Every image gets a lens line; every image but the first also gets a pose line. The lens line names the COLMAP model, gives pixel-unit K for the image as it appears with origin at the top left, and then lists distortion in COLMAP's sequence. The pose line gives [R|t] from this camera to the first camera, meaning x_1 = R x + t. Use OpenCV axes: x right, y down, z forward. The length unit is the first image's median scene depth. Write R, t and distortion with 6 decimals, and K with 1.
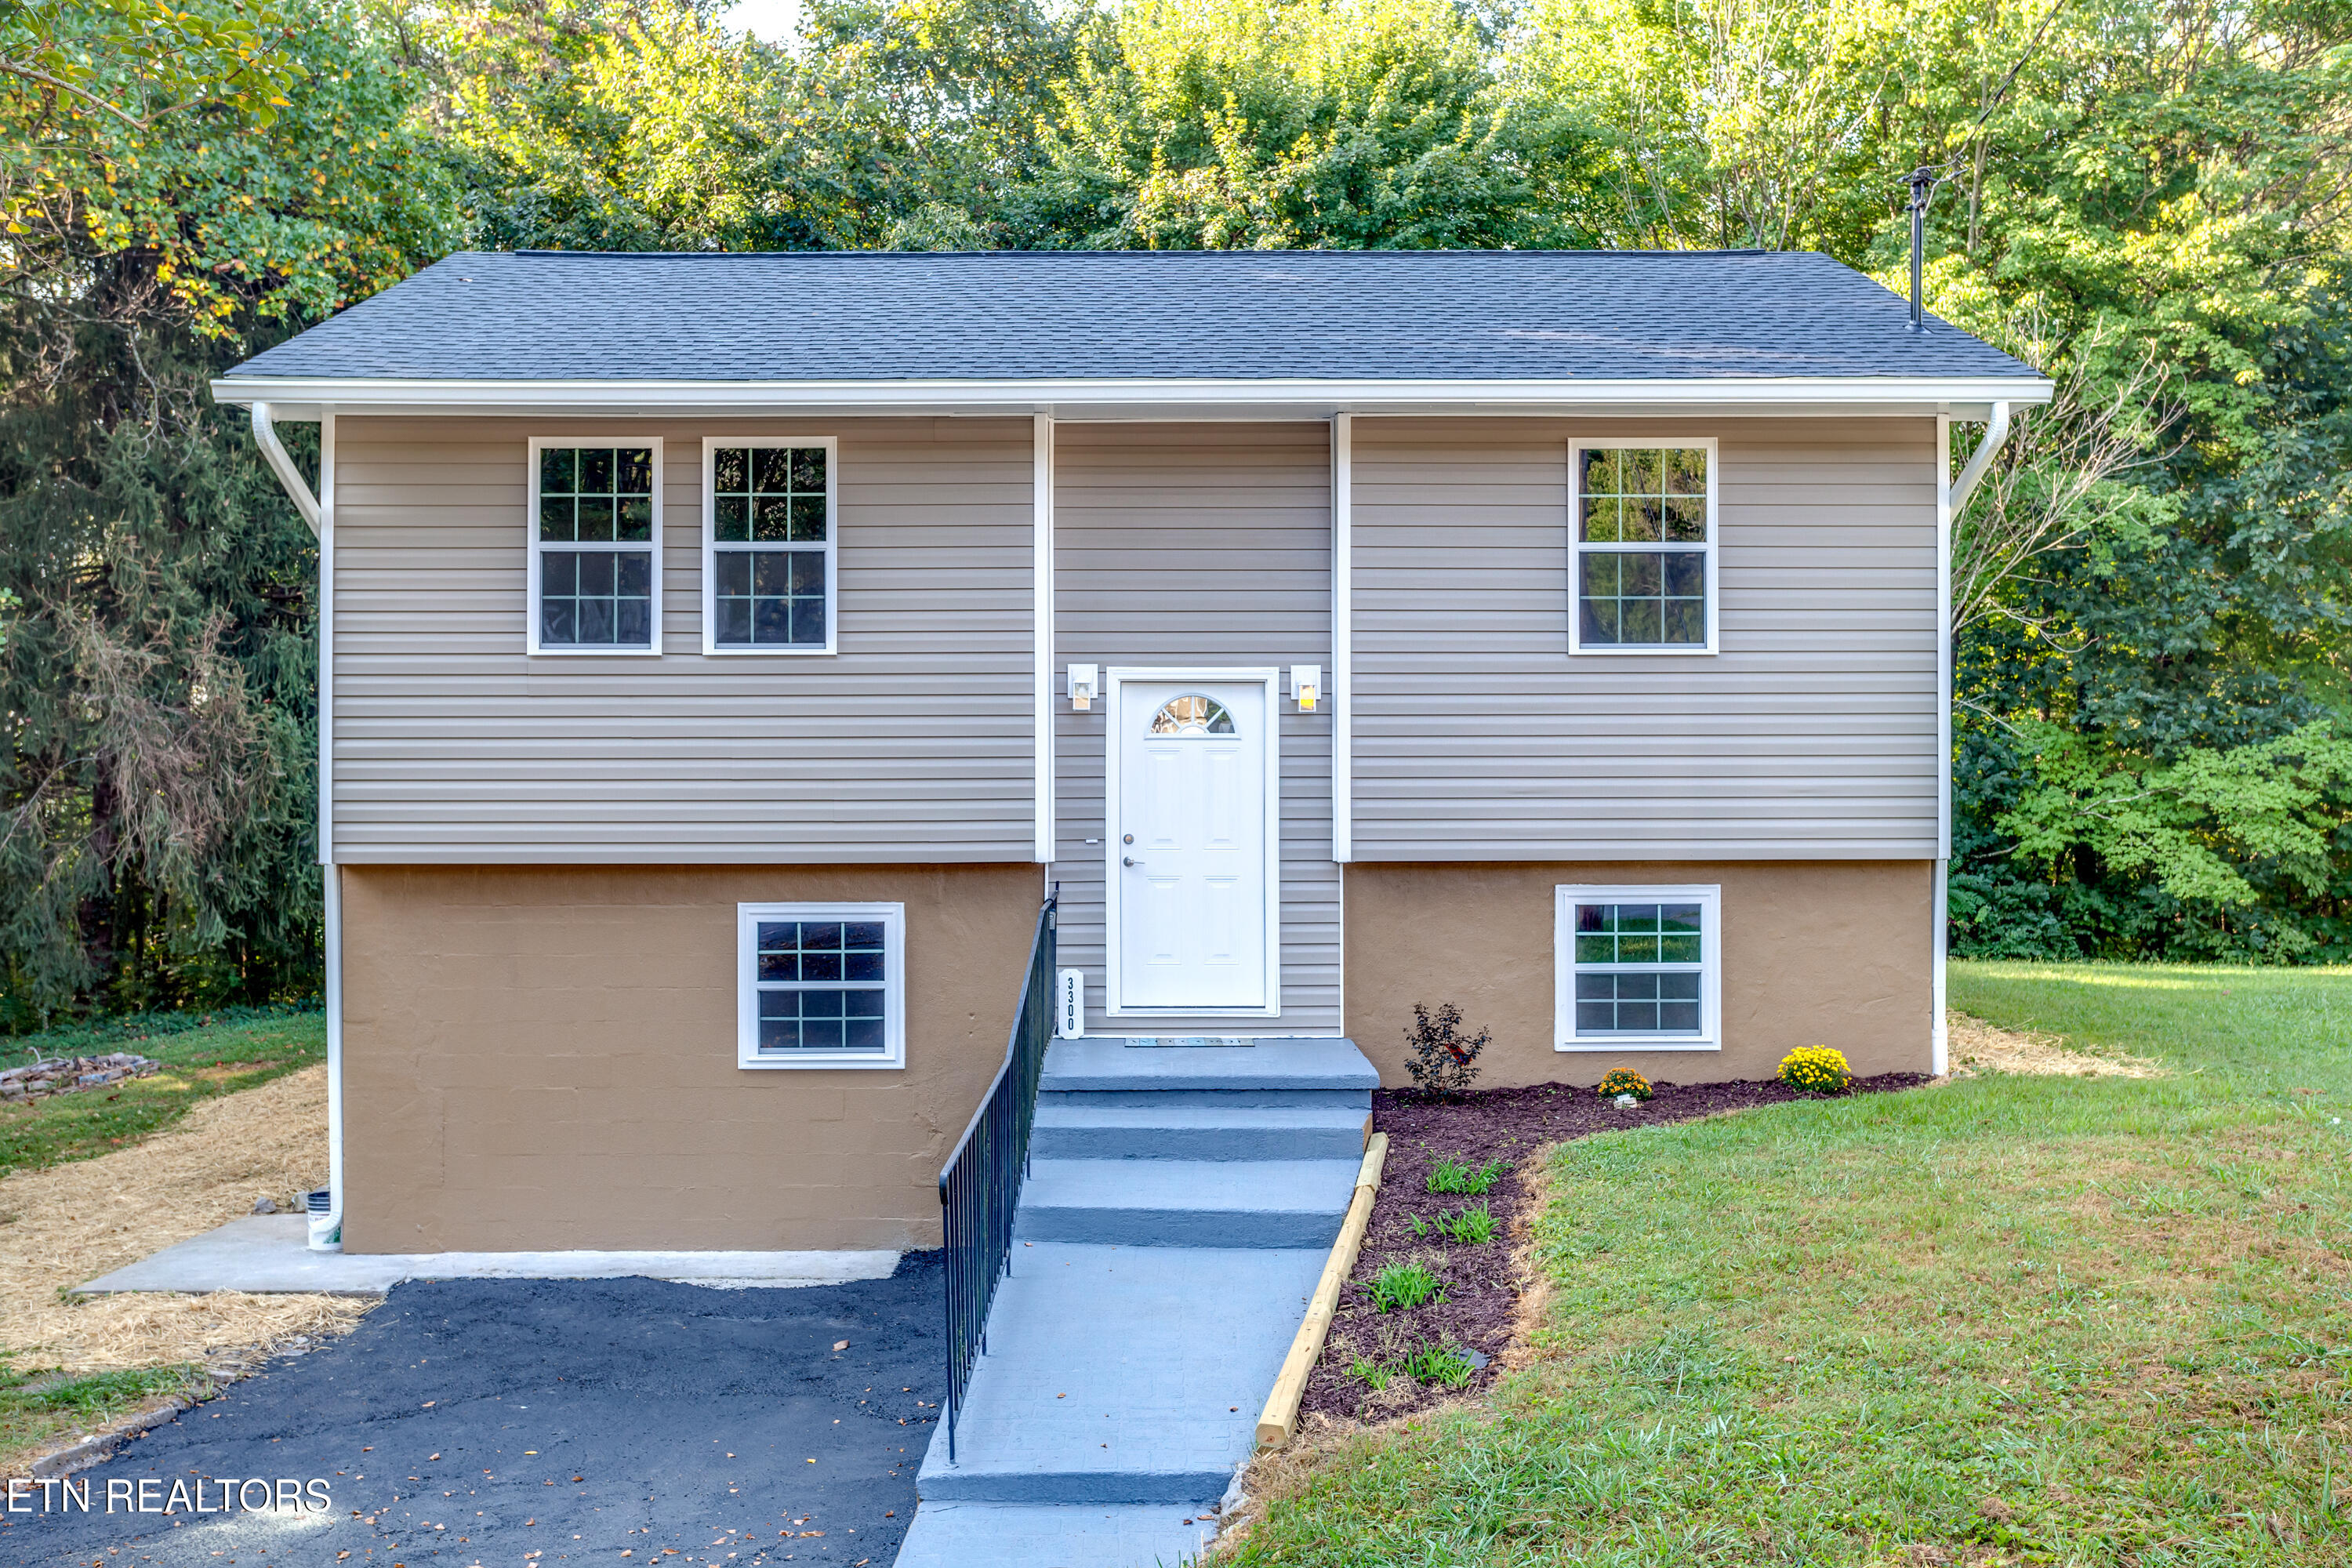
lens RADIAL K [[2202.8, 0, 1161.9], [0, 2202.8, 787.1], [0, 0, 1]] dist [-0.018239, 0.094956]
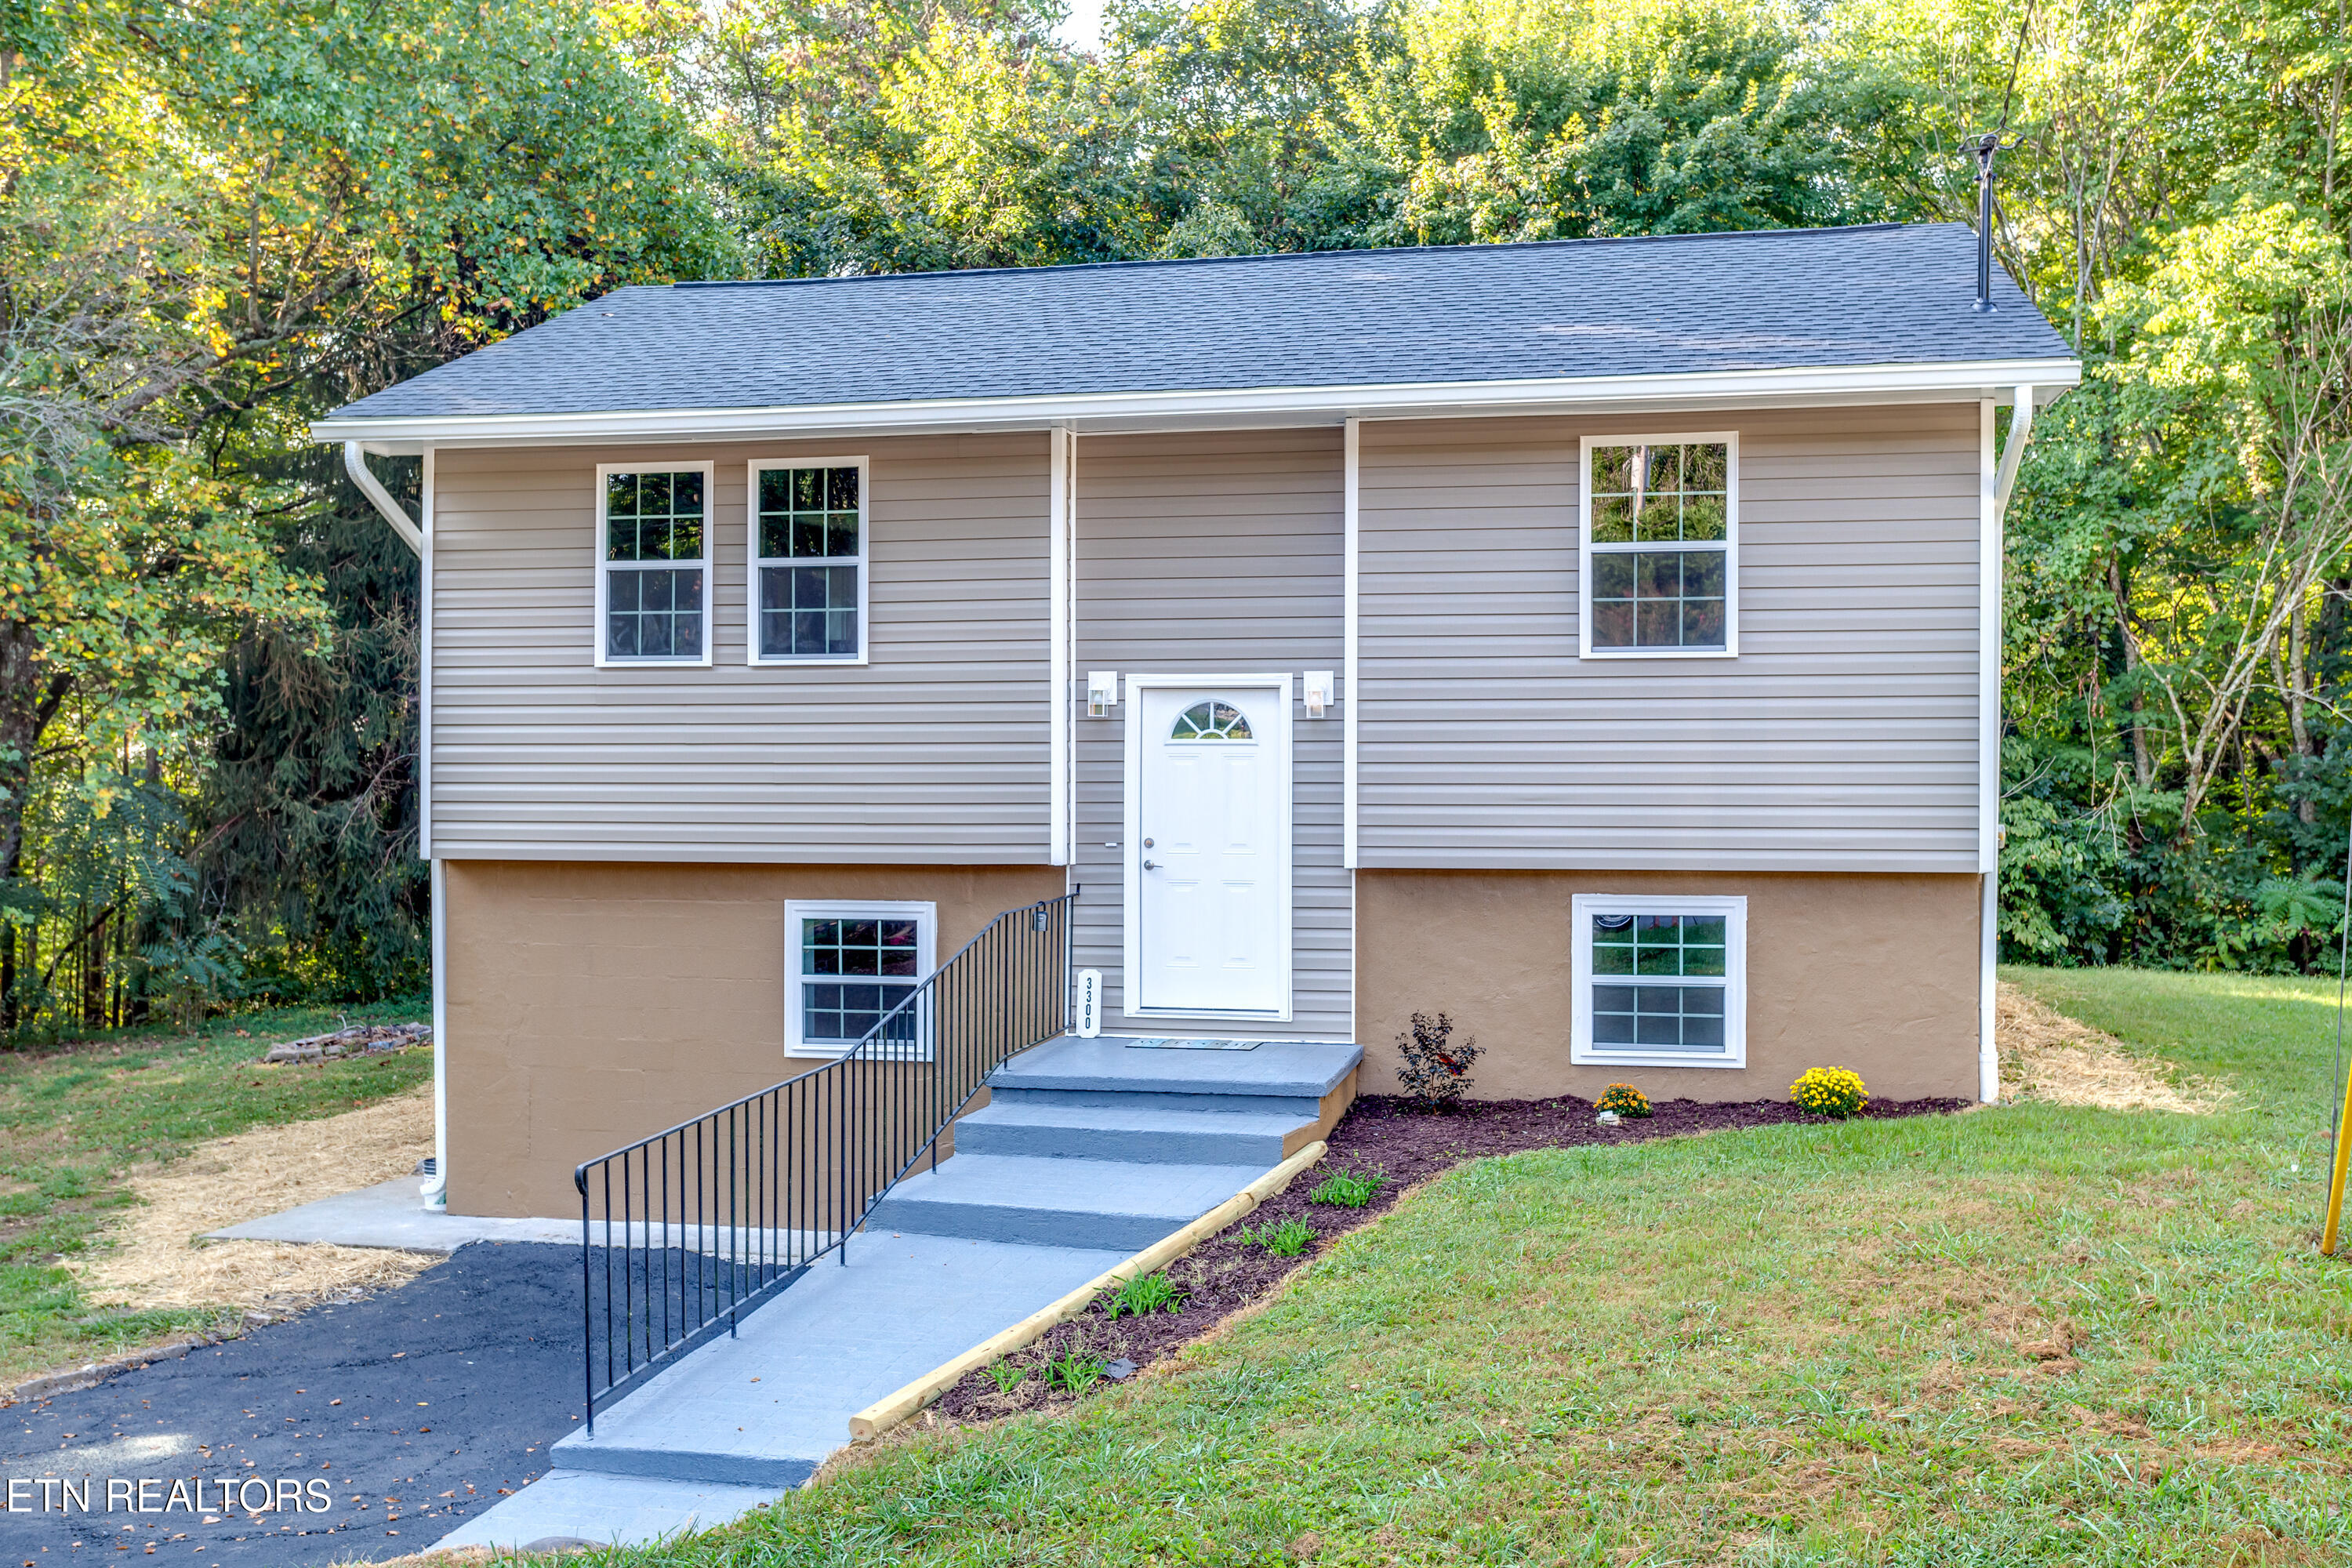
lens RADIAL K [[2202.8, 0, 1161.9], [0, 2202.8, 787.1], [0, 0, 1]] dist [-0.018239, 0.094956]
pose [[0.977279, 0.003993, -0.211919, 0.207571], [-0.002463, 0.999969, 0.007487, -0.009860], [0.211943, -0.006795, 0.977258, 0.005812]]
